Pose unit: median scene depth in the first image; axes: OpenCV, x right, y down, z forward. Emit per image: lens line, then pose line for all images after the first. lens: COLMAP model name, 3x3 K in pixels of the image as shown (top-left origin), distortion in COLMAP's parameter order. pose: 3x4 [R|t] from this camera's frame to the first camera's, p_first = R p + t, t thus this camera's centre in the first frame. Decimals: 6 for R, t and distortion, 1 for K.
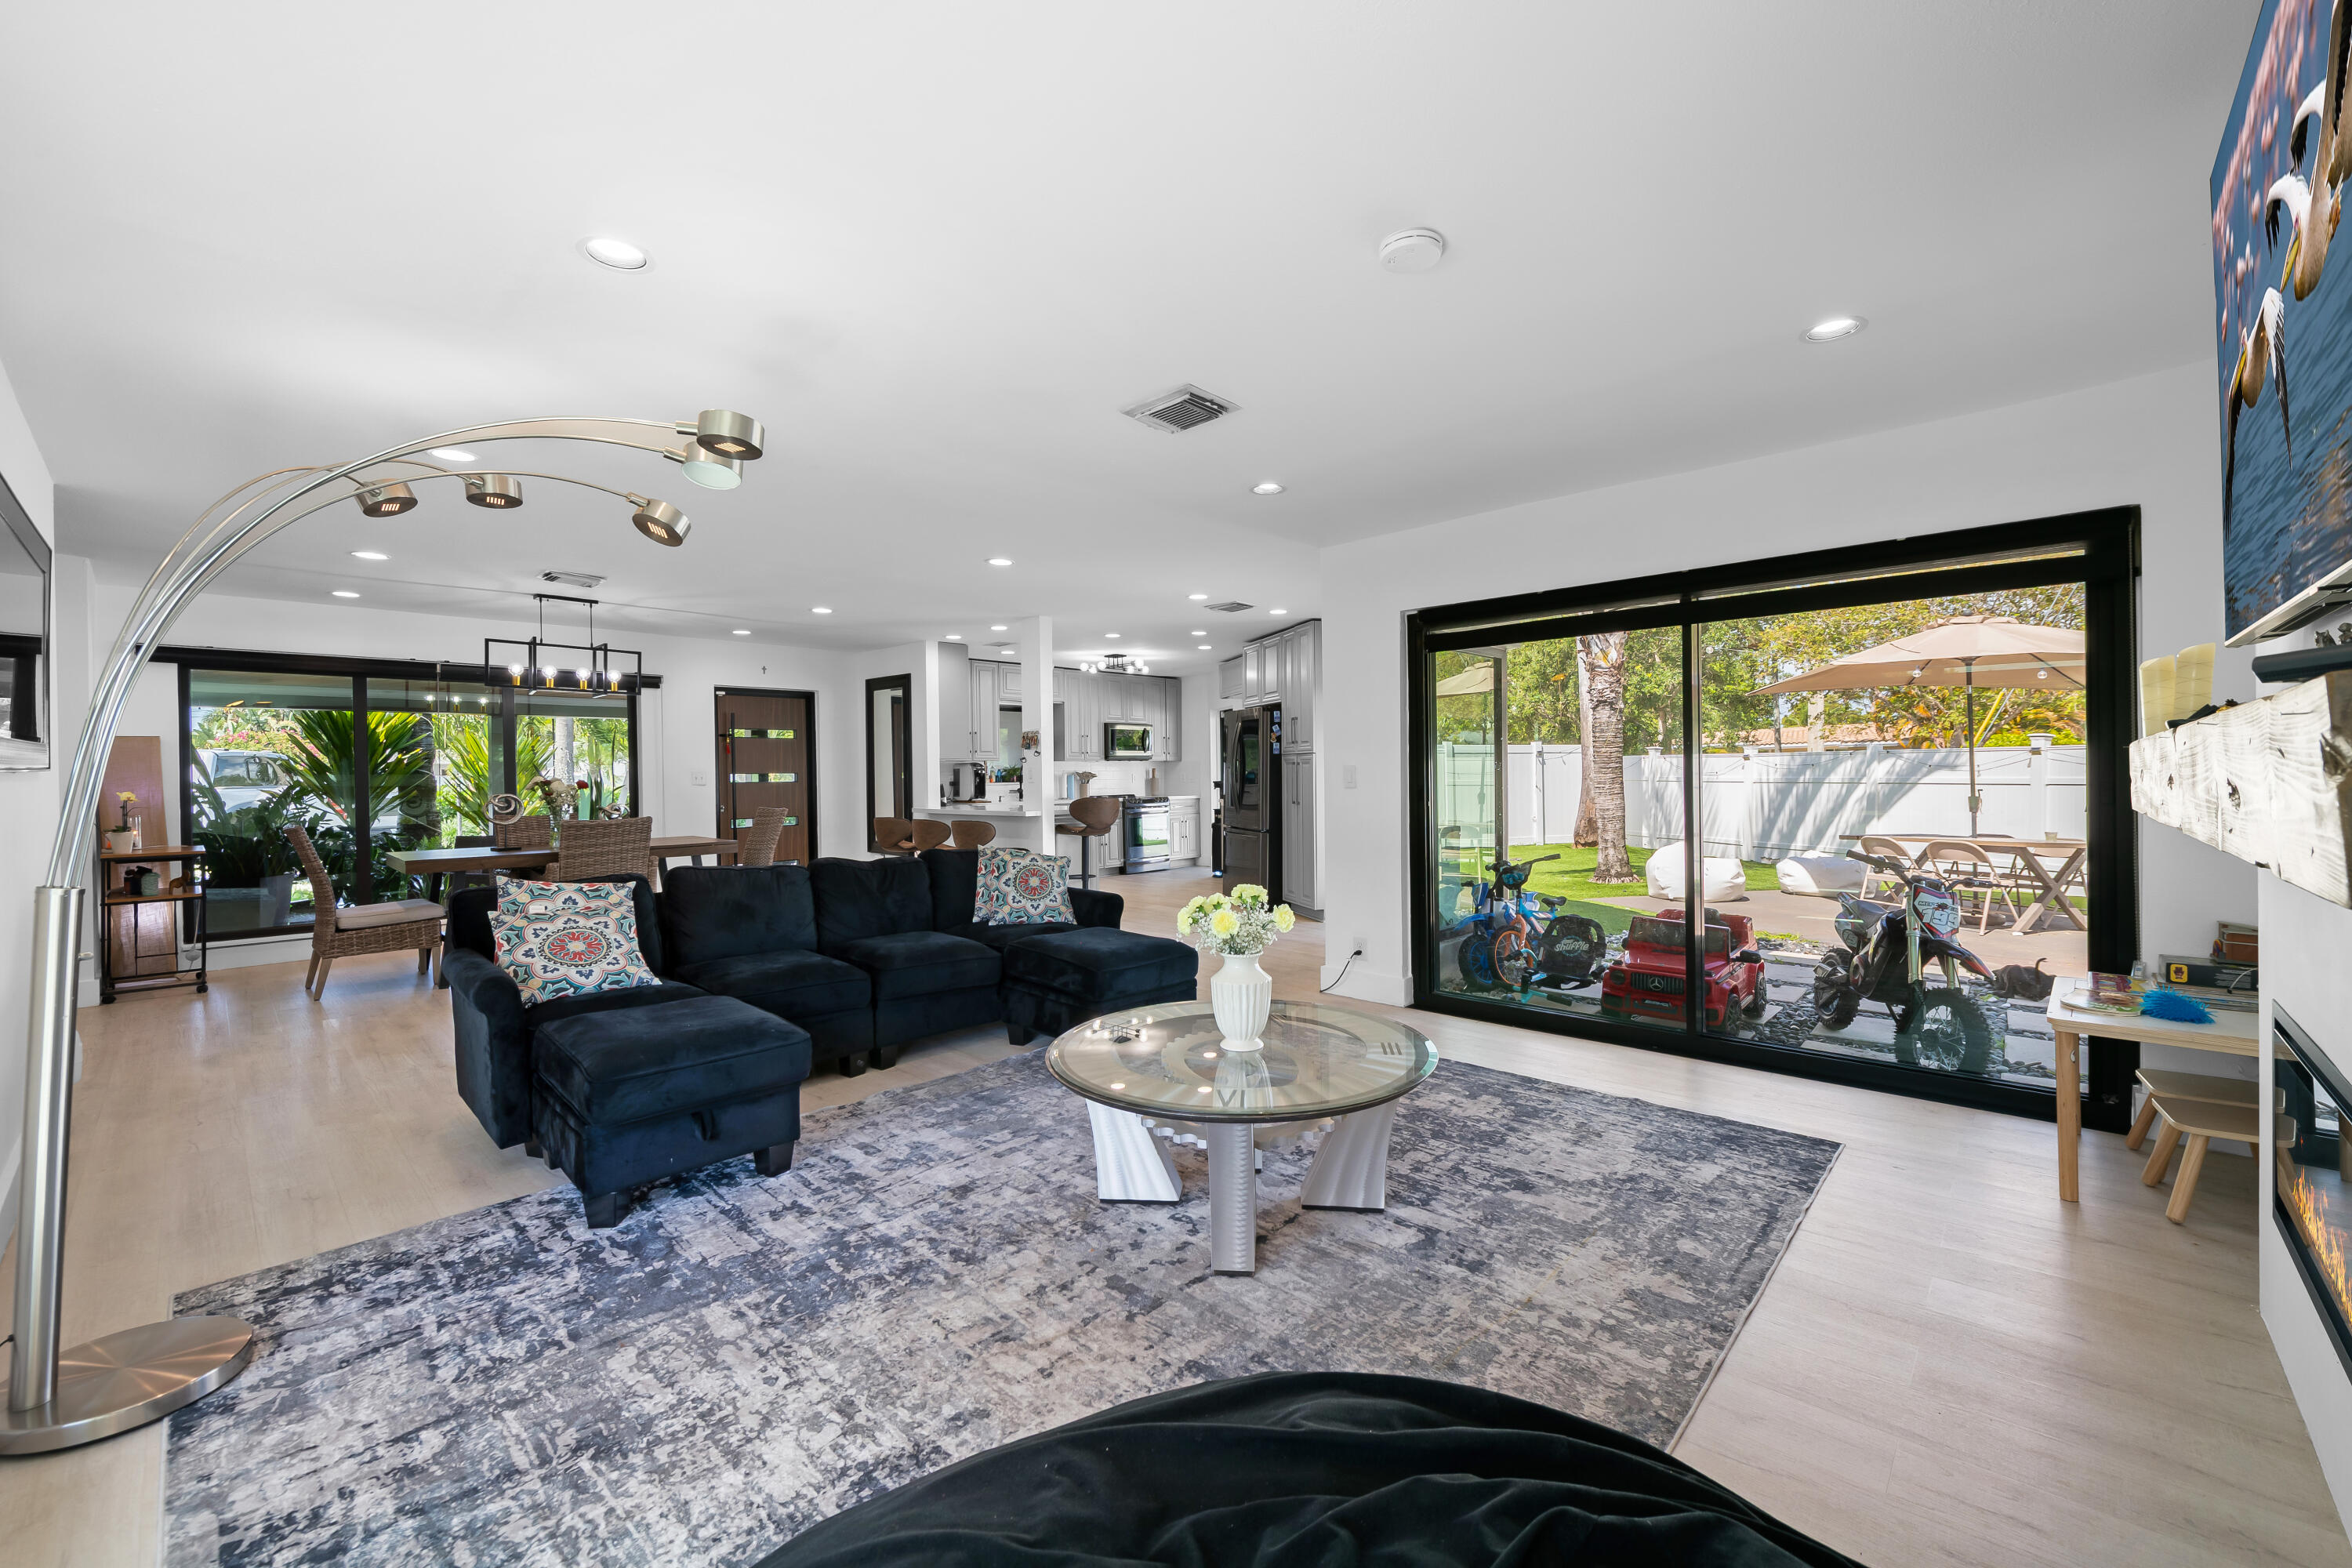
lens RADIAL K [[938.5, 0, 1174.7], [0, 938.5, 776.5], [0, 0, 1]] dist [-0.002852, -0.000231]
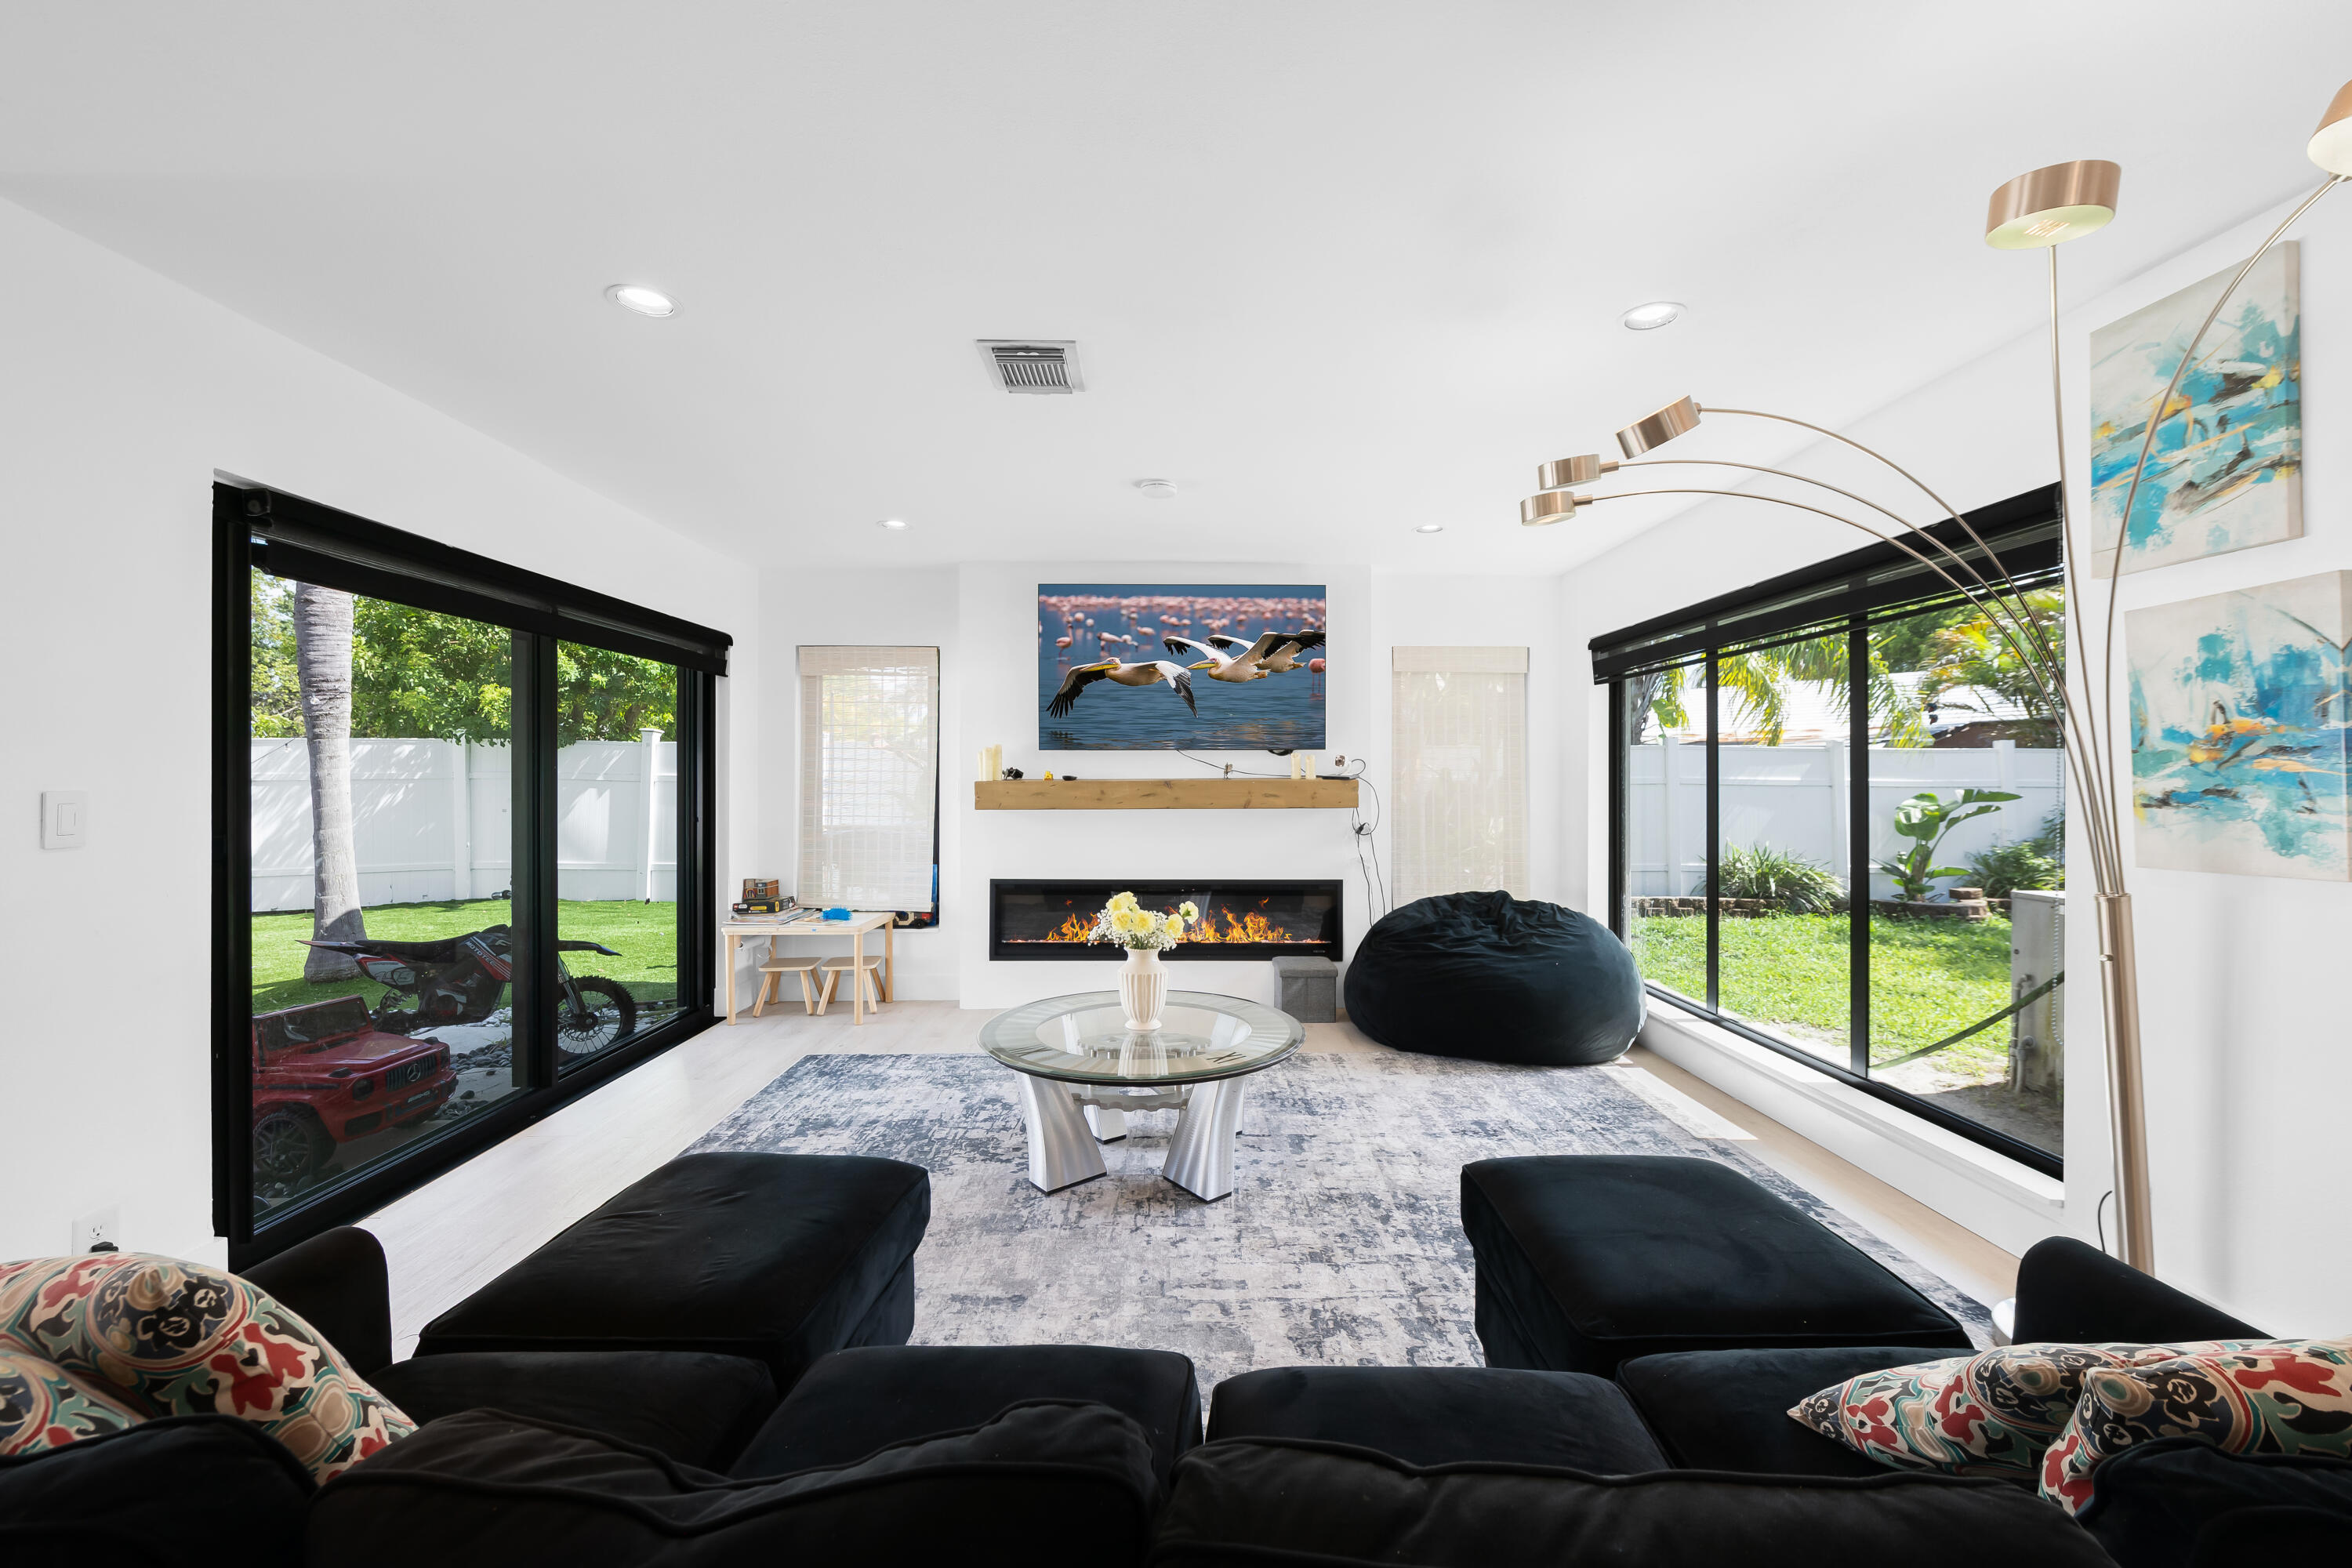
lens RADIAL K [[938.5, 0, 1175.3], [0, 938.5, 781.7], [0, 0, 1]] dist [-0.002852, -0.000231]
pose [[-0.702501, 0.008816, 0.711628, -0.699331], [0.008780, 0.999955, -0.003721, -0.020278], [-0.711628, 0.003634, -0.702547, 1.553473]]
